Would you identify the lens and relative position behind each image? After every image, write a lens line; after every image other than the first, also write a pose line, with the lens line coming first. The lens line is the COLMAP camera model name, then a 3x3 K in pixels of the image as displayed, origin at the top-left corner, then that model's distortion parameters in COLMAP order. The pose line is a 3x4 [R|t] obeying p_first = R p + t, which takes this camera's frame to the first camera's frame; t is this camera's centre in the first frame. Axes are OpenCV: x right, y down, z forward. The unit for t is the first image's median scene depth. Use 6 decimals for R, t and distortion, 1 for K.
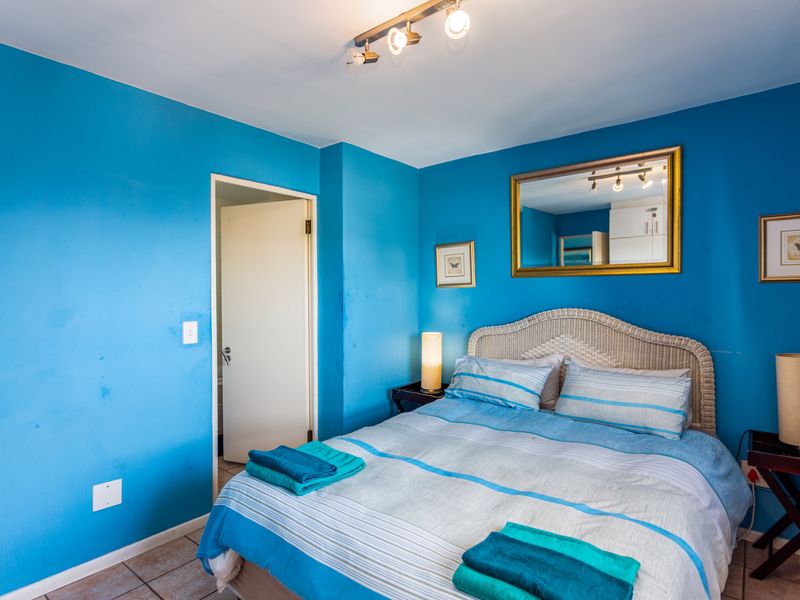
lens RADIAL K [[446.6, 0, 405.2], [0, 446.6, 297.5], [0, 0, 1]] dist [0.001509, 0.003030]
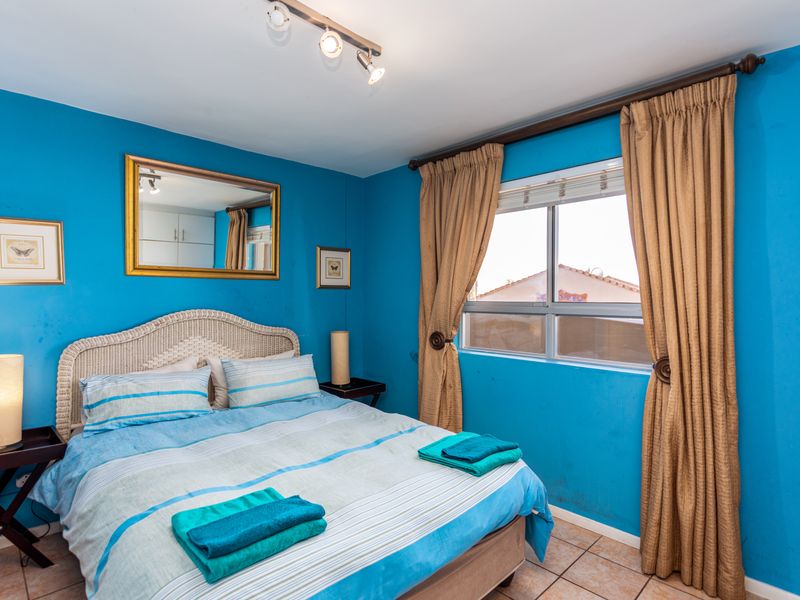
lens RADIAL K [[446.6, 0, 405.6], [0, 446.6, 298.8], [0, 0, 1]] dist [0.001509, 0.003030]
pose [[0.116950, -0.000775, 0.993138, -0.716288], [0.007391, 0.999973, -0.000089, 0.004234], [-0.993110, 0.007350, 0.116952, 0.508115]]
